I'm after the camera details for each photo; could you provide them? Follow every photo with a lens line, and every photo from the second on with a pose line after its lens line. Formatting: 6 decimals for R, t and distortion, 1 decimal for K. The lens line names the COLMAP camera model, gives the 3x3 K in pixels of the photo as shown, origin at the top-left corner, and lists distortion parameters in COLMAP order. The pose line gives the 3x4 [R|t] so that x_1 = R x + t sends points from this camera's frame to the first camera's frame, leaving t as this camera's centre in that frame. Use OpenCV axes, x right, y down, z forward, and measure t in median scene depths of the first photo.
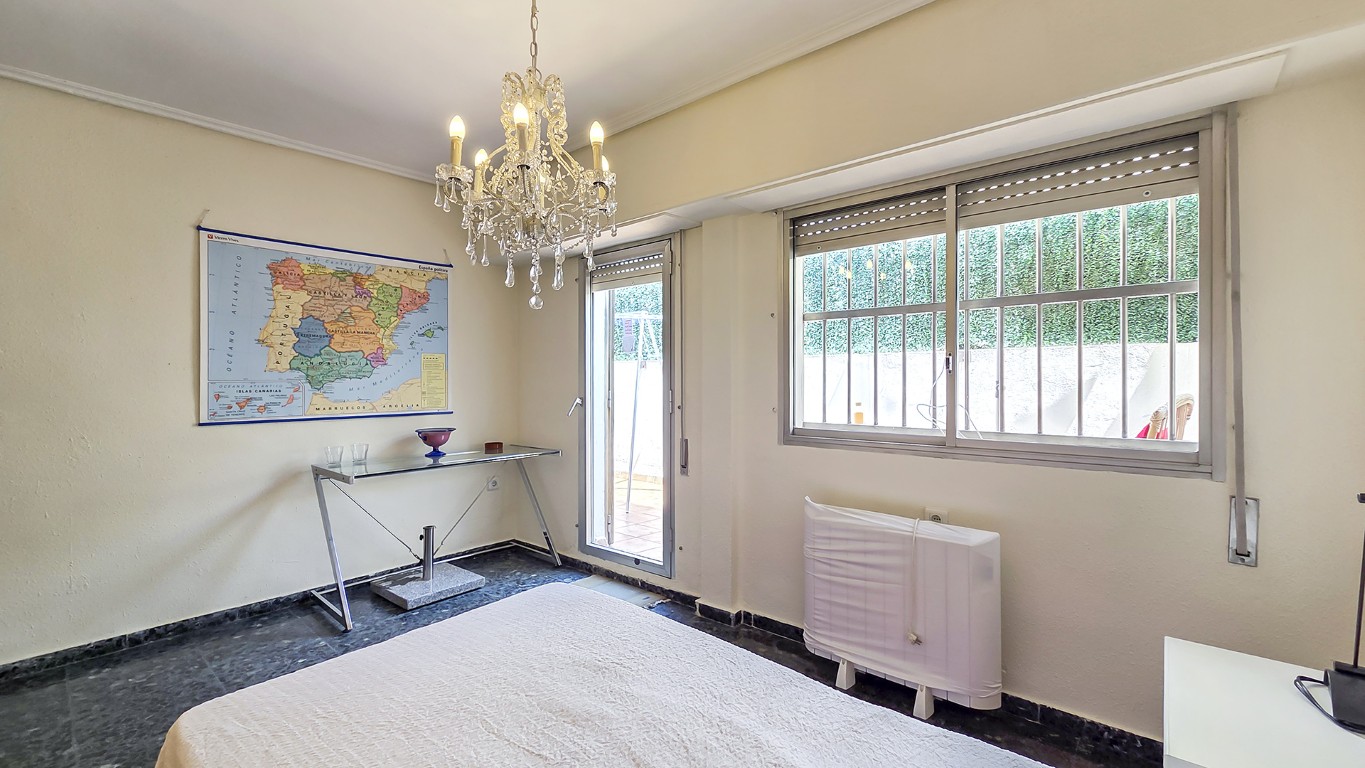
lens RADIAL K [[572.9, 0, 682.5], [0, 572.9, 384.0], [0, 0, 1]] dist [0.004173, 0.000416]
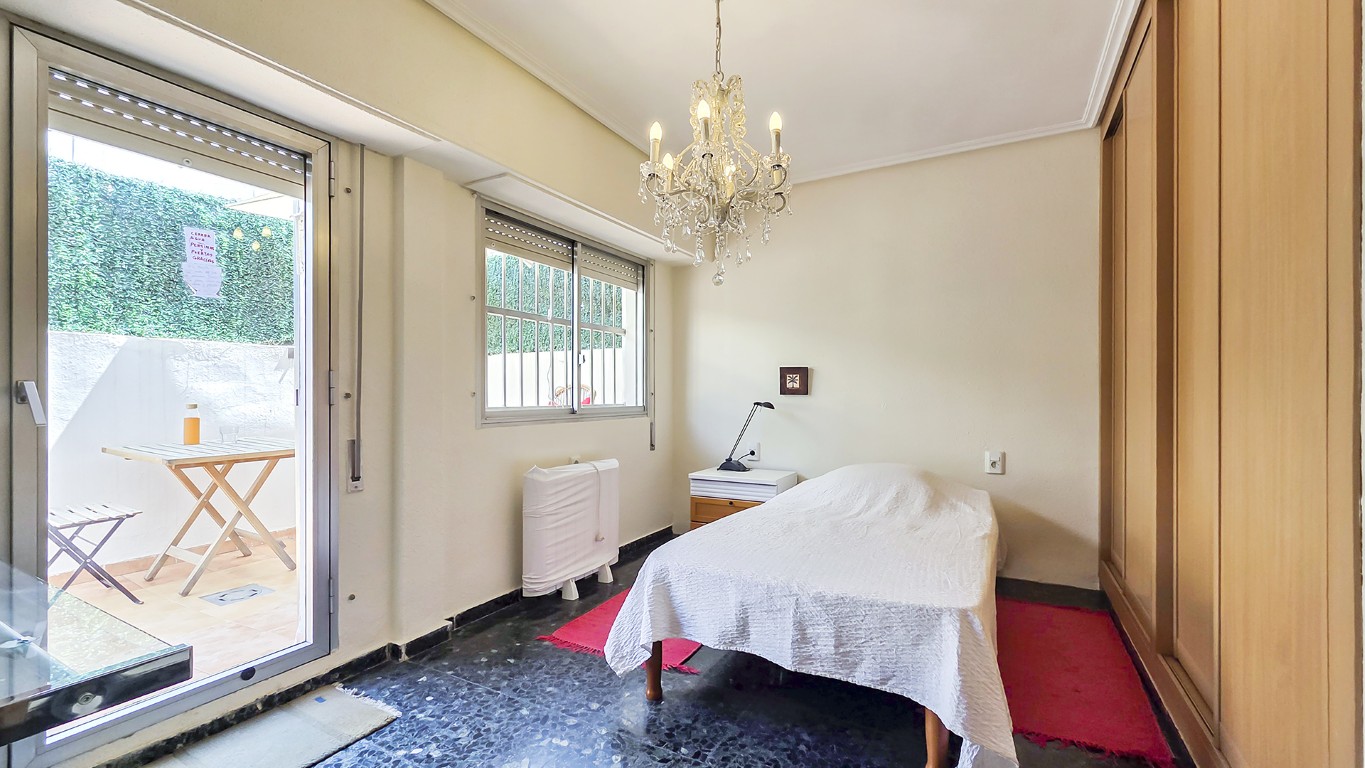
lens RADIAL K [[572.9, 0, 682.5], [0, 572.9, 384.0], [0, 0, 1]] dist [0.004173, 0.000416]
pose [[-0.221800, 0.012185, 0.975016, -0.927305], [-0.003442, 0.999906, -0.013279, 0.043328], [-0.975086, -0.006301, -0.221737, 0.915043]]
